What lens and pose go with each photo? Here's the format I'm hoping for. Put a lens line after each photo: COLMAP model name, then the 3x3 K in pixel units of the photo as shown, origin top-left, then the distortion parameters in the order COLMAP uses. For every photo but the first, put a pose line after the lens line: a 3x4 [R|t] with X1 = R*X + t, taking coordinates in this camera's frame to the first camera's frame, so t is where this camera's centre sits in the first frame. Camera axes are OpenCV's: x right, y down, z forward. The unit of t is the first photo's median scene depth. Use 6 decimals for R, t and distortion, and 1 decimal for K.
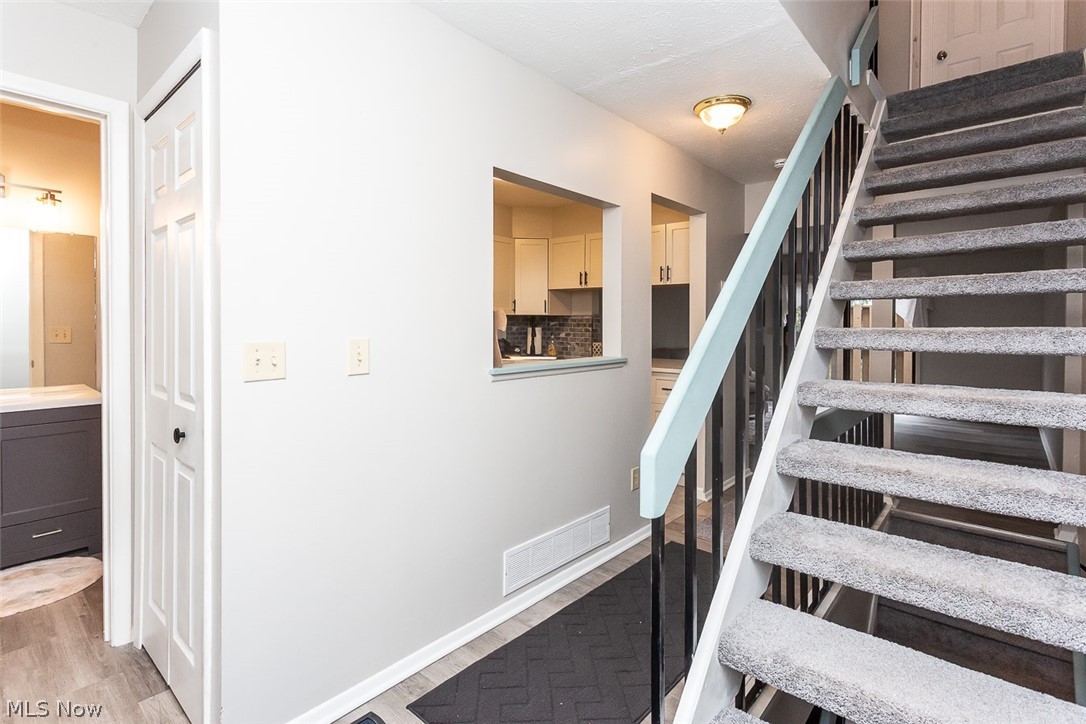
lens RADIAL K [[529.4, 0, 542.2], [0, 529.4, 316.4], [0, 0, 1]] dist [-0.001662, -0.000155]
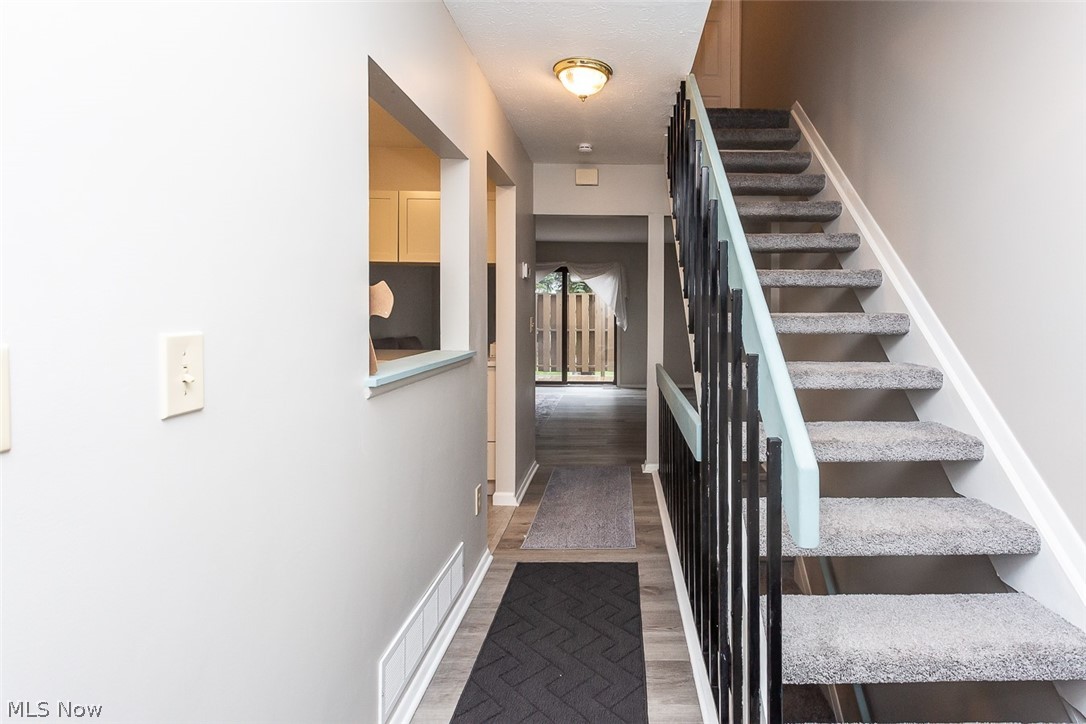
lens RADIAL K [[540.0, 0, 542.9], [0, 540.0, 308.7], [0, 0, 1]] dist [-0.000805, -0.000127]
pose [[0.729587, 0.007992, 0.683841, -0.380716], [-0.015285, 0.999873, 0.004621, 0.011447], [-0.683717, -0.013824, 0.729616, 0.397037]]
